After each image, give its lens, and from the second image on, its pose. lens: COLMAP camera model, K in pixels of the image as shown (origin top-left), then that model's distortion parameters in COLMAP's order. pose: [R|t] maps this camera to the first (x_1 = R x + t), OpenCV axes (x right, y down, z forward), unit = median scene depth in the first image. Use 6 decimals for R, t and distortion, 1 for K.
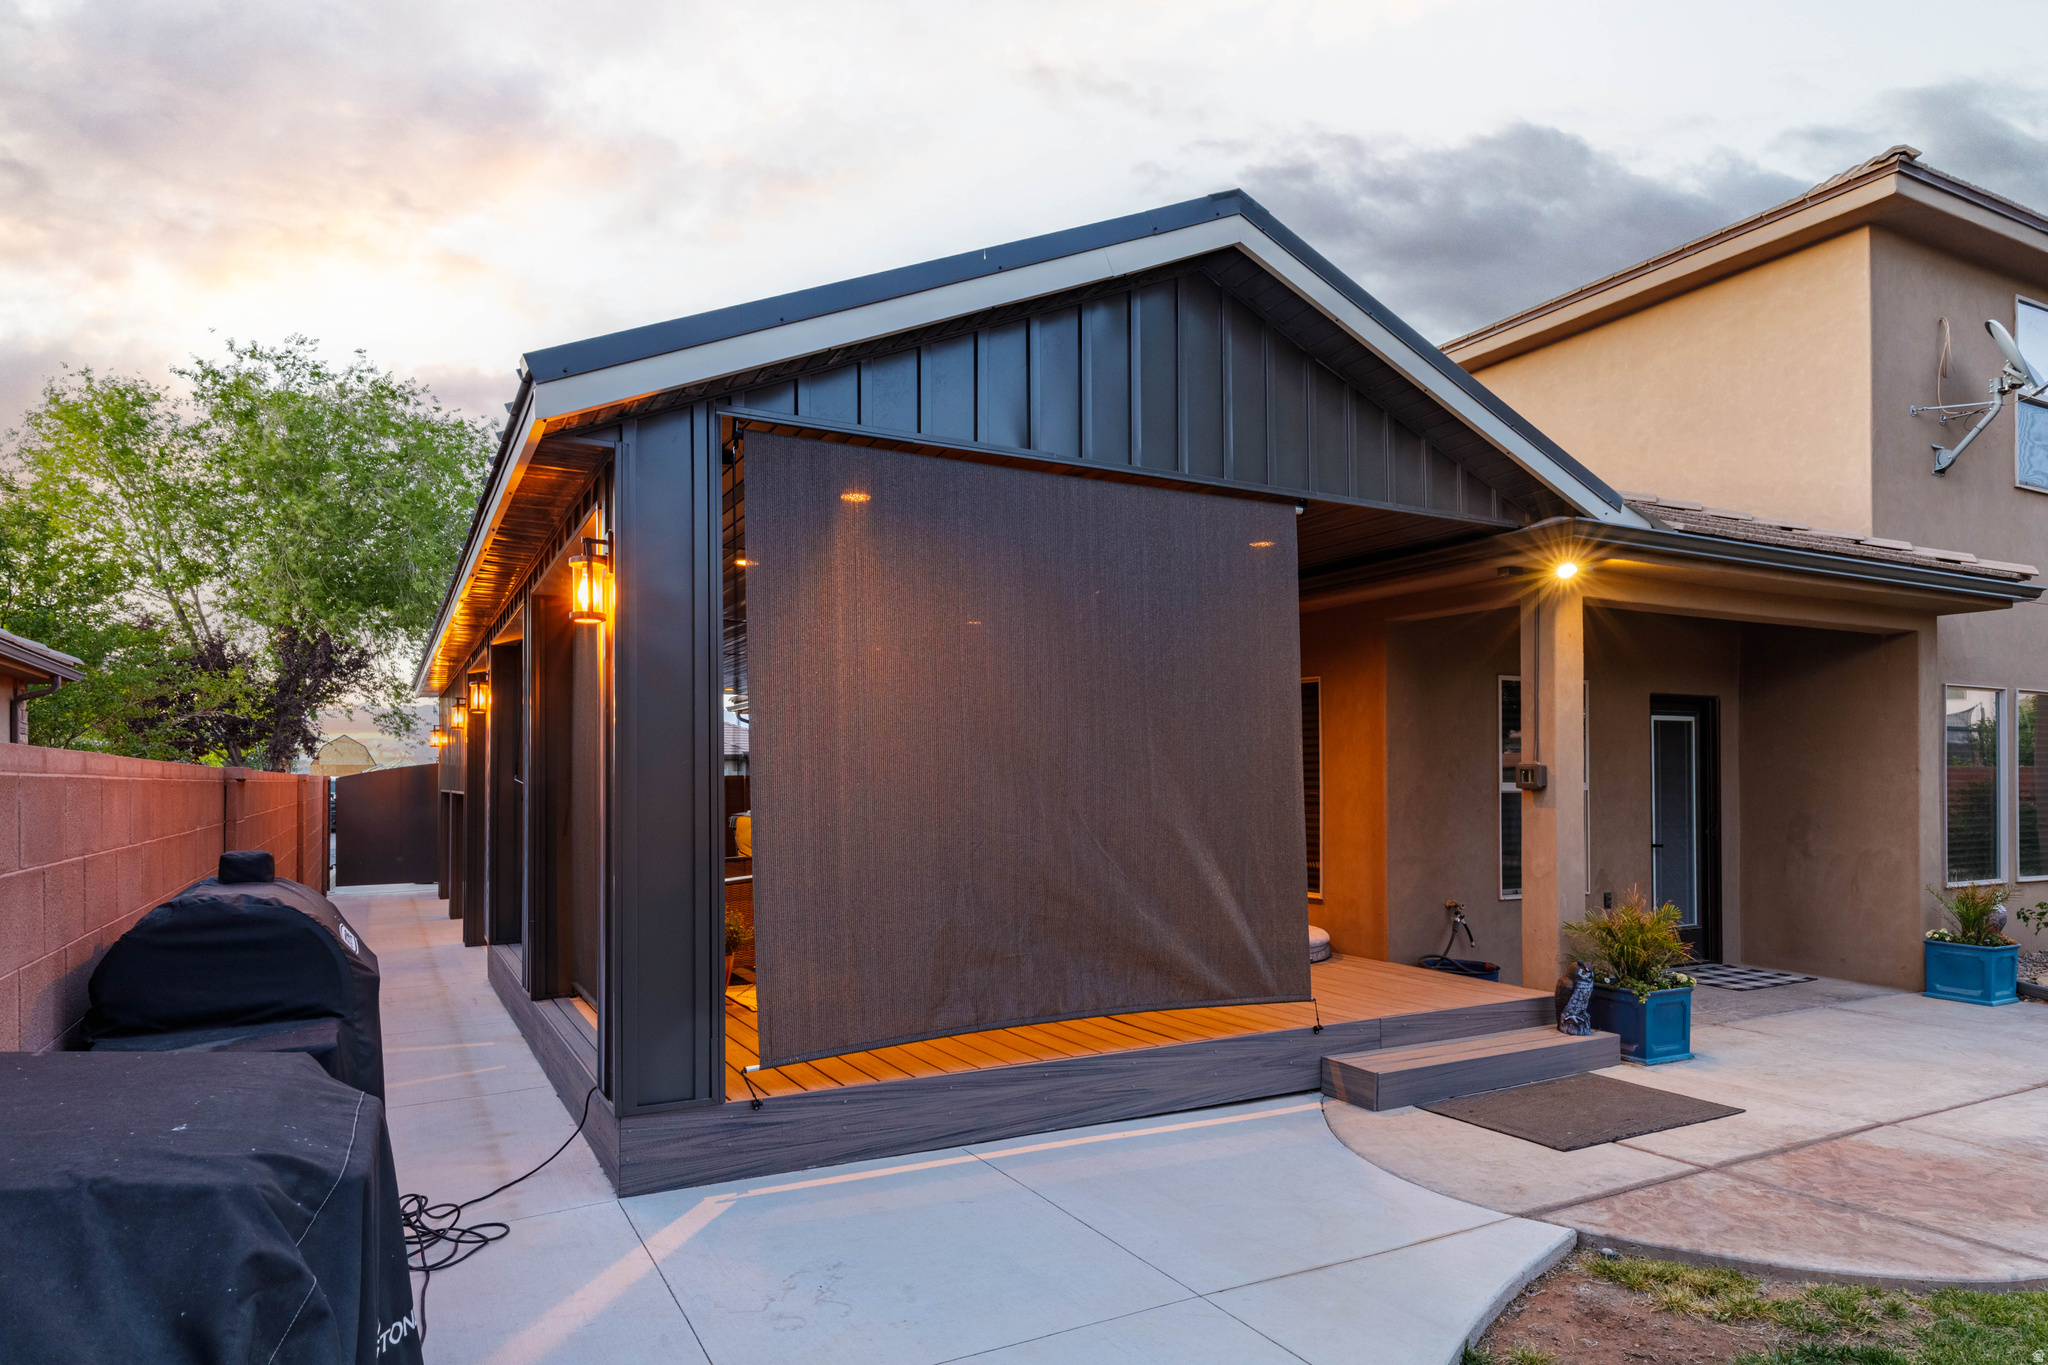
lens RADIAL K [[1222.6, 0, 1027.3], [0, 1222.6, 775.8], [0, 0, 1]] dist [0.014608, -0.000525]
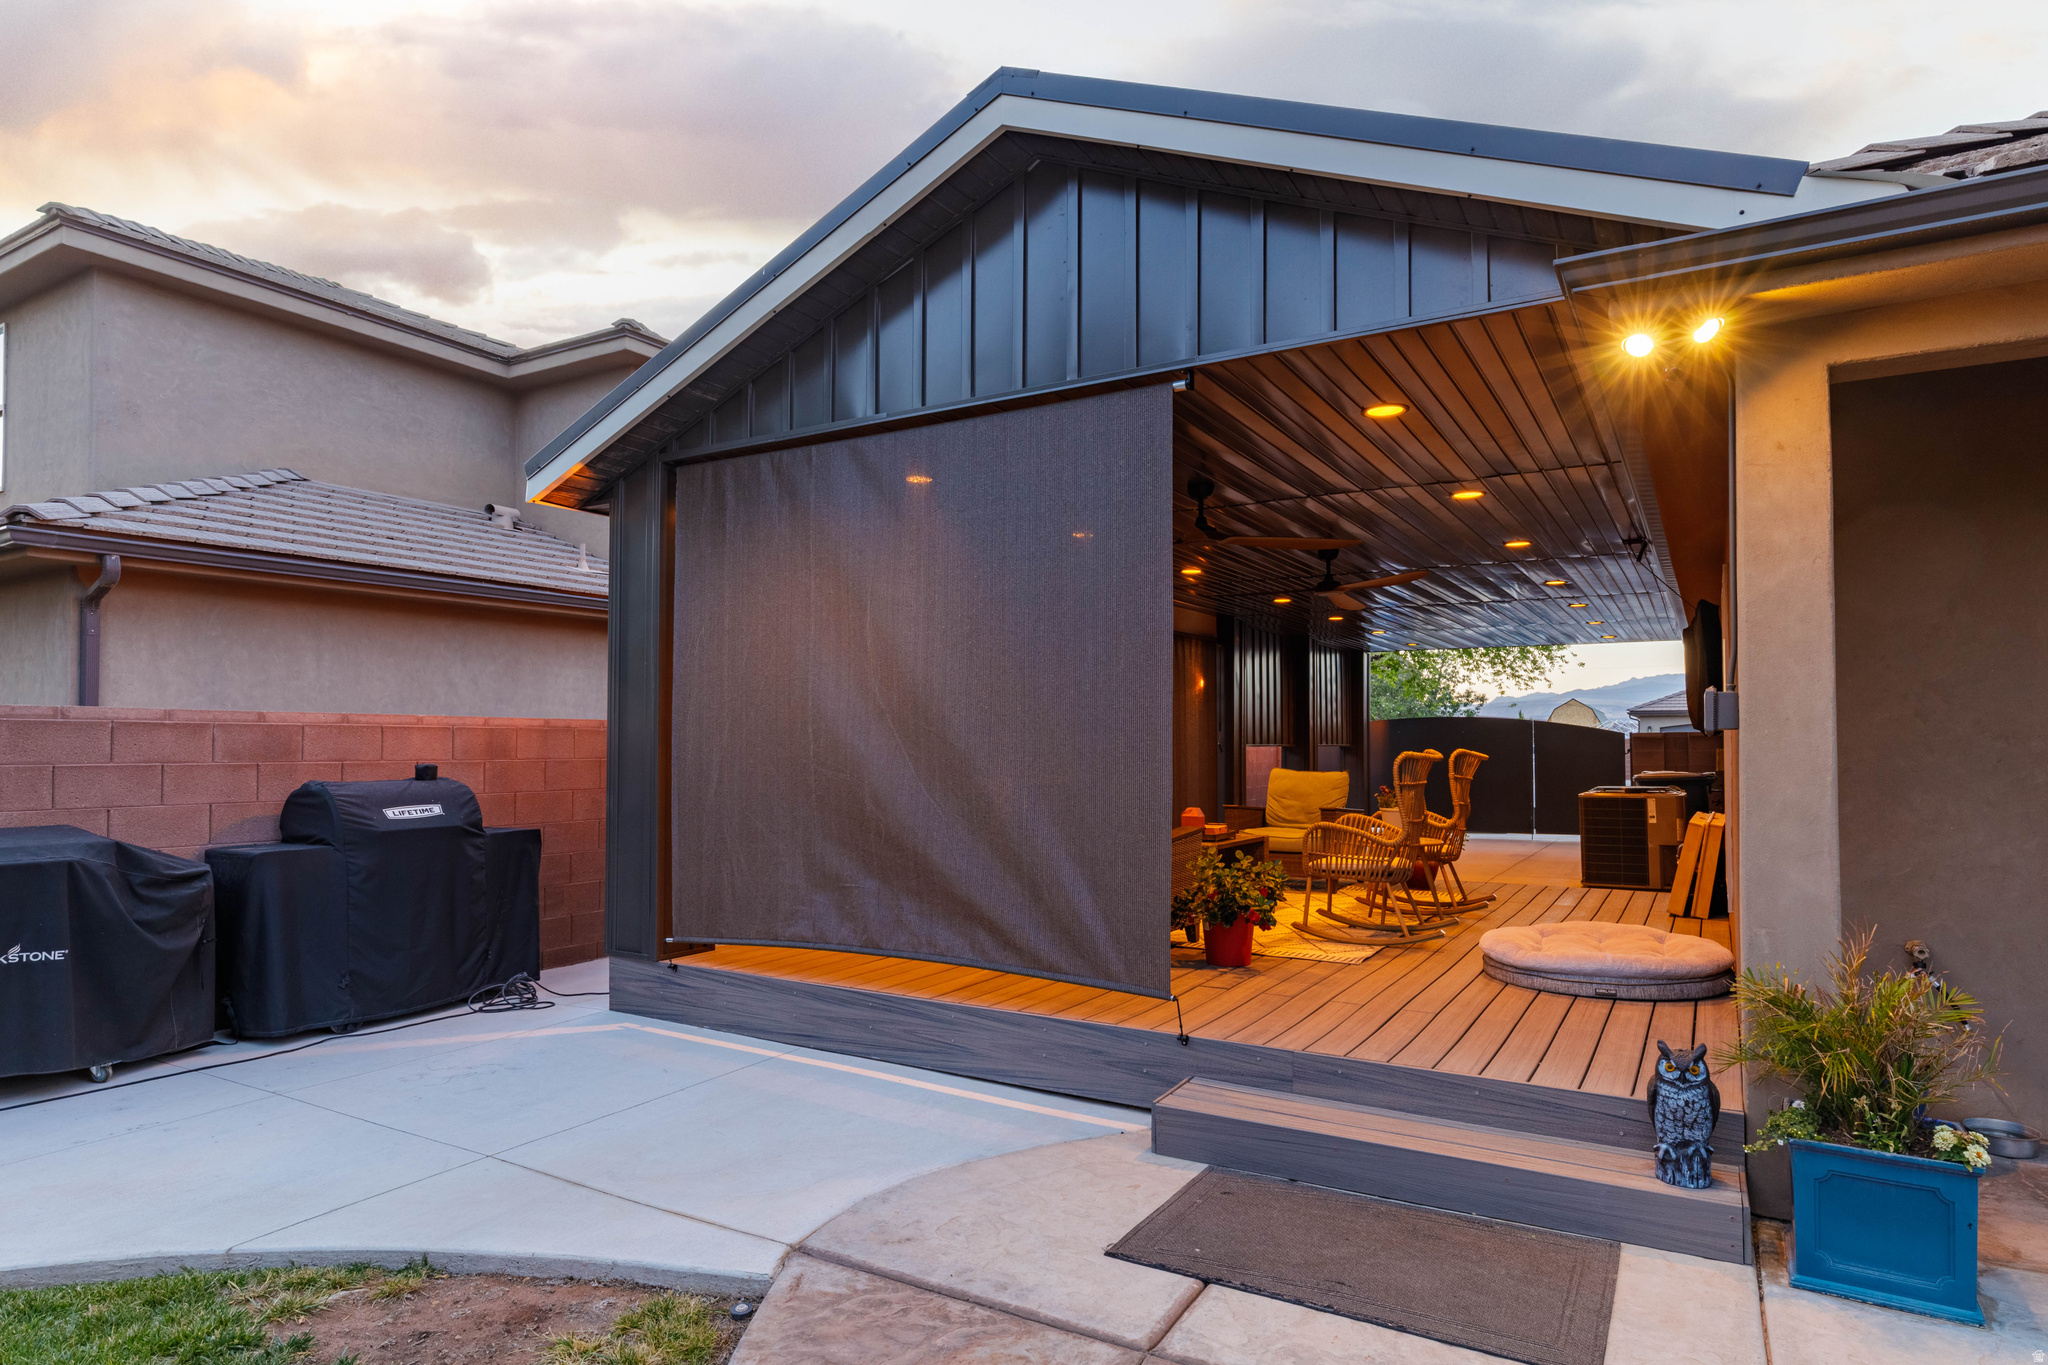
lens RADIAL K [[1155.3, 0, 988.4], [0, 1155.3, 714.1], [0, 0, 1]] dist [0.015997, -0.000223]
pose [[0.496417, -0.020083, -0.867852, 0.947395], [-0.000334, 0.999728, -0.023326, 0.019124], [0.868084, 0.011870, 0.496275, 0.602641]]
